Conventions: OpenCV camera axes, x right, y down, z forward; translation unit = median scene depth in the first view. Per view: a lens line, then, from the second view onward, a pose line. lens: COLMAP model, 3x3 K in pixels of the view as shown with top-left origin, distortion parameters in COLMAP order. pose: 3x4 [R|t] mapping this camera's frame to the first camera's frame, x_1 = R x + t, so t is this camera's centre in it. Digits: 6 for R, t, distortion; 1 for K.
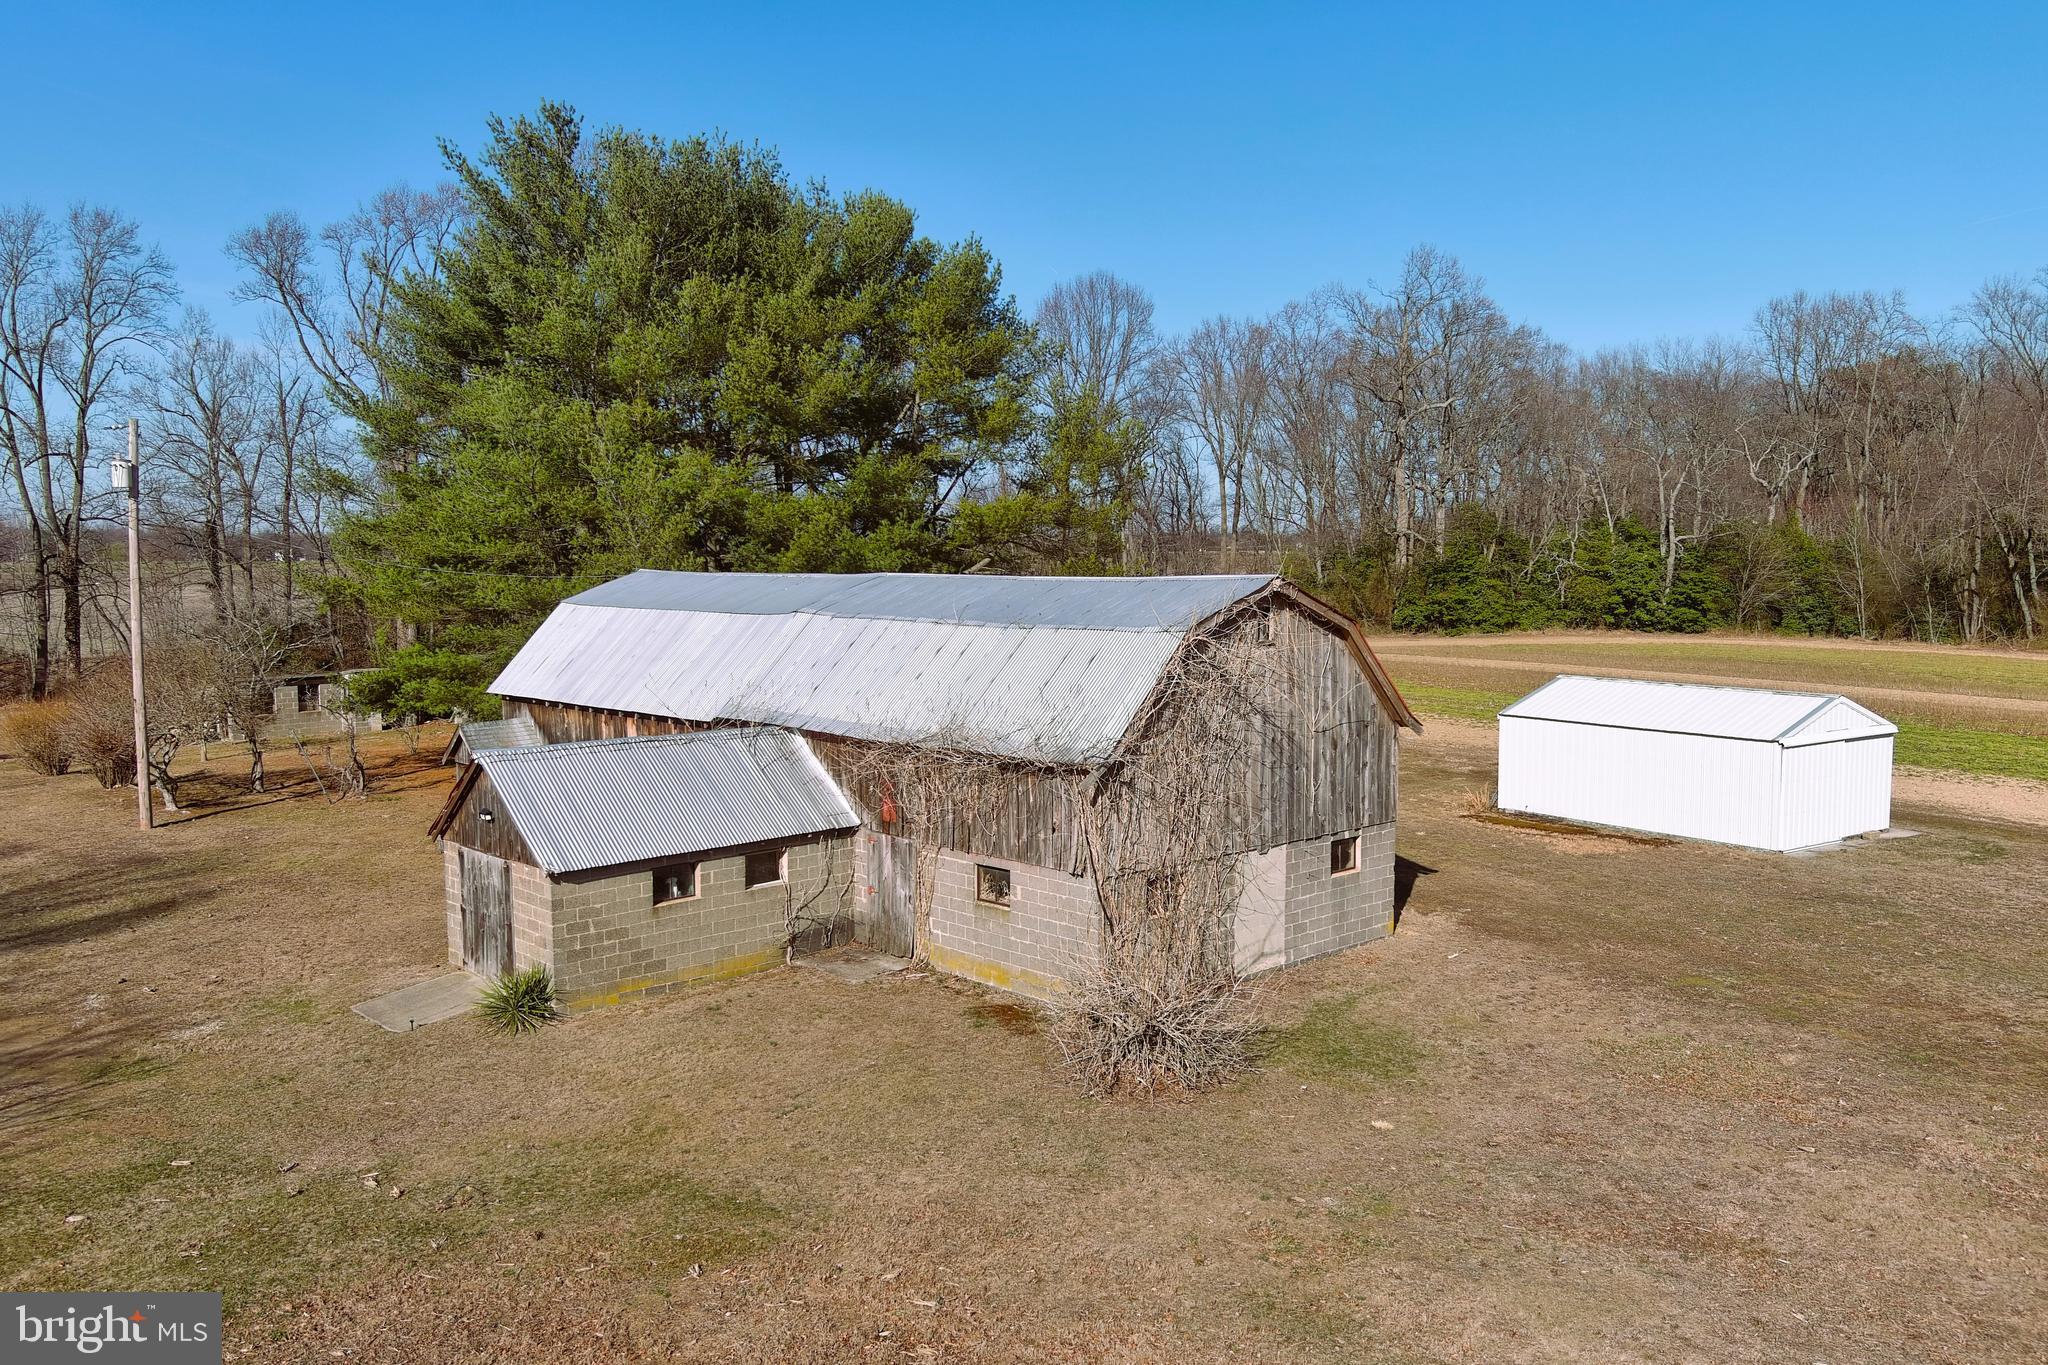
lens RADIAL K [[1617.5, 0, 1023.1], [0, 1617.5, 669.1], [0, 0, 1]] dist [0.023102, -0.016821]
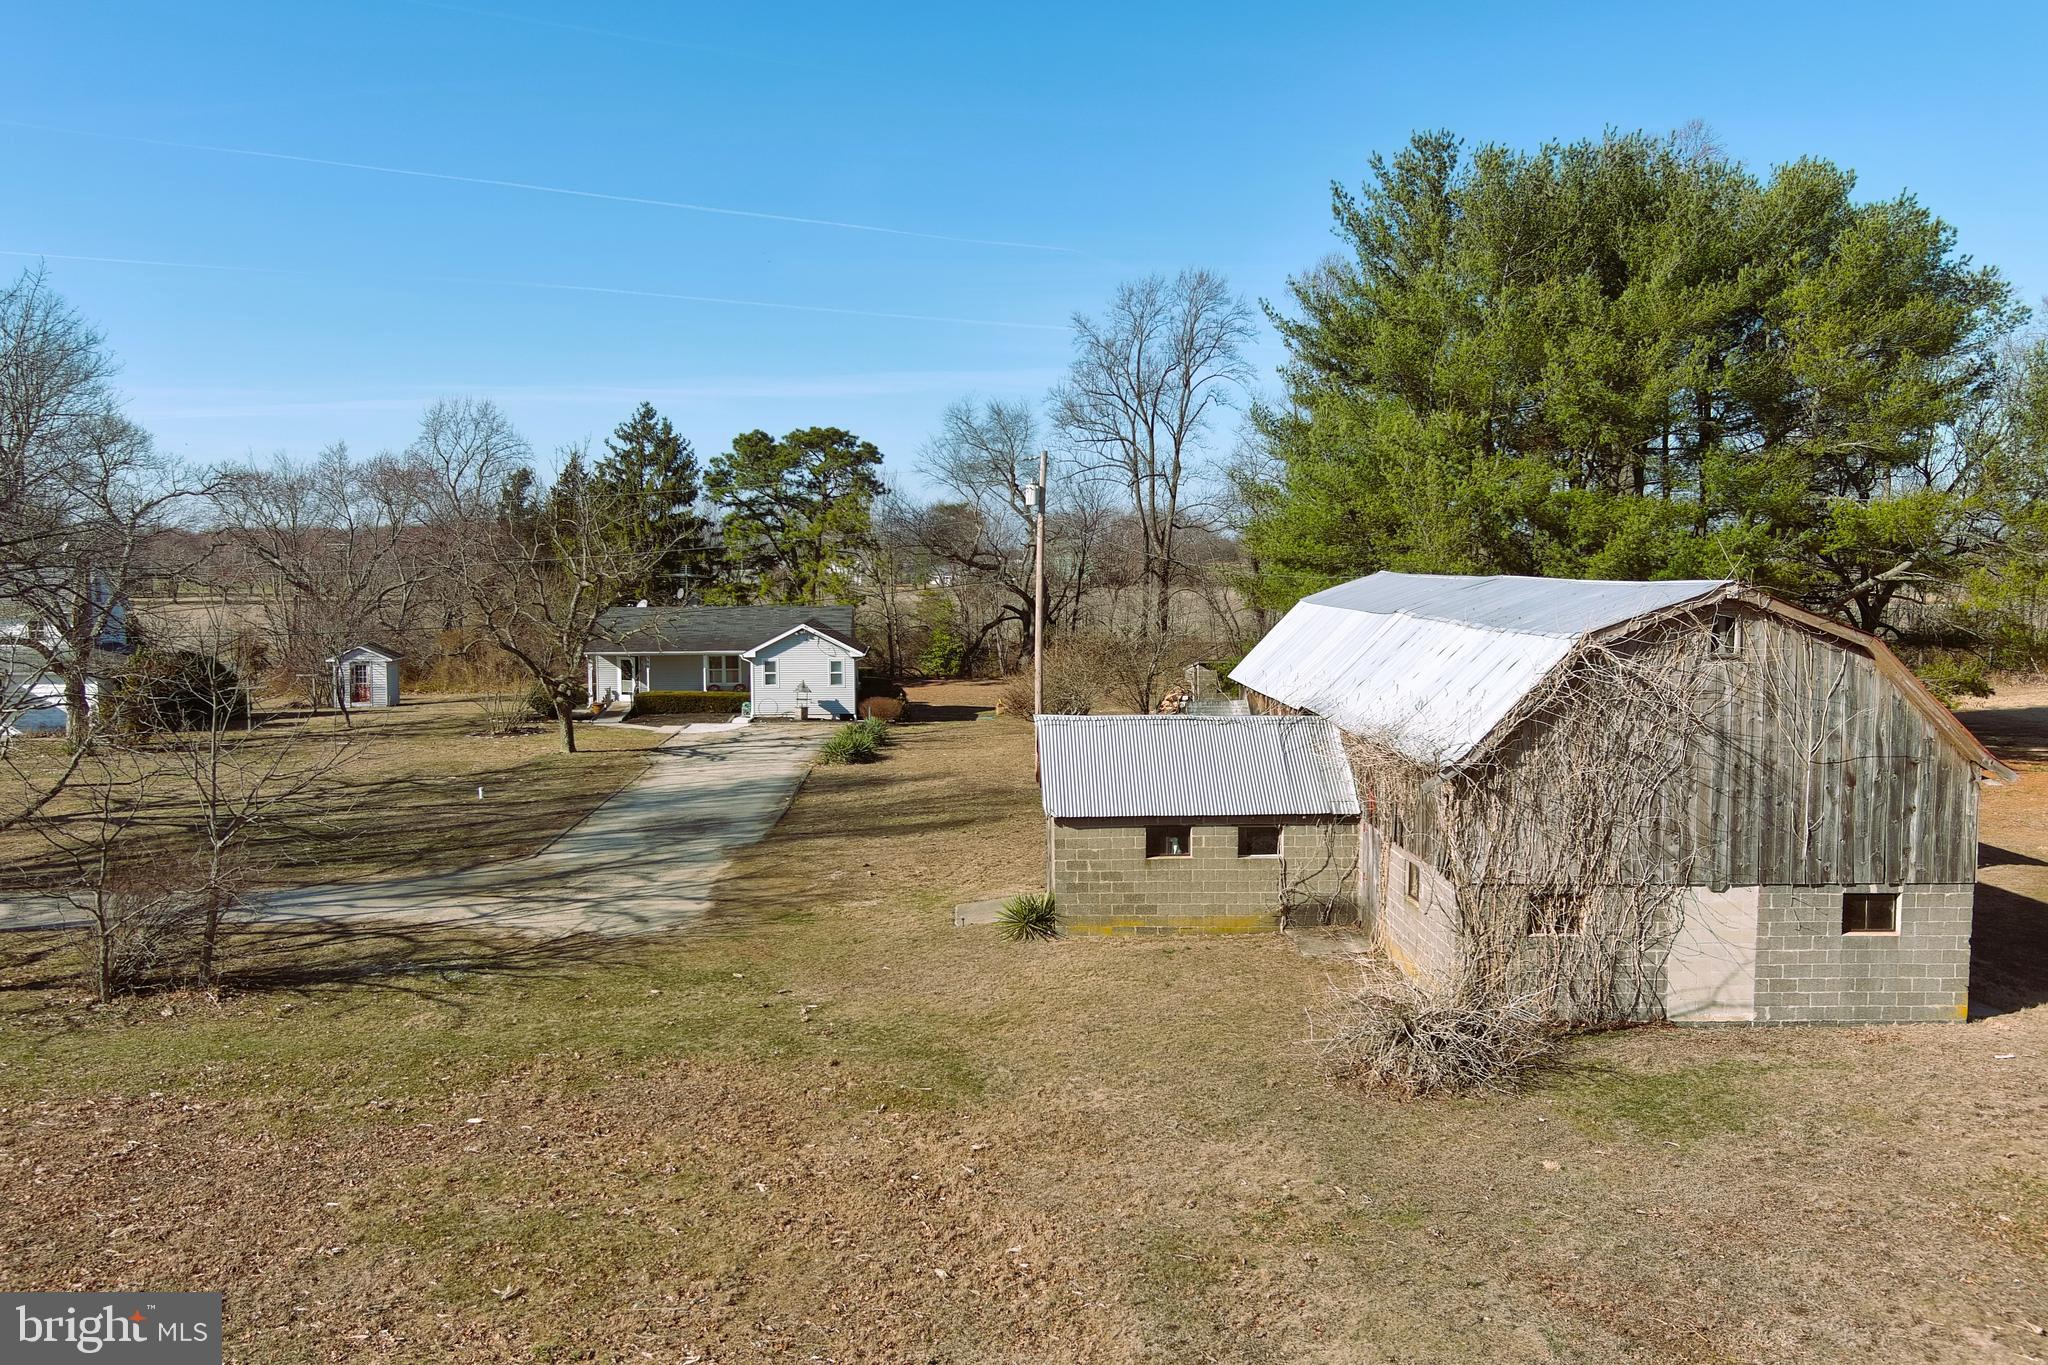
lens RADIAL K [[1617.5, 0, 1019.4], [0, 1617.5, 694.2], [0, 0, 1]] dist [0.023102, -0.016821]
pose [[0.739643, 0.060038, -0.670316, 0.453350], [-0.051476, 0.998142, 0.032600, -0.004537], [0.671028, 0.010393, 0.741359, 0.070312]]
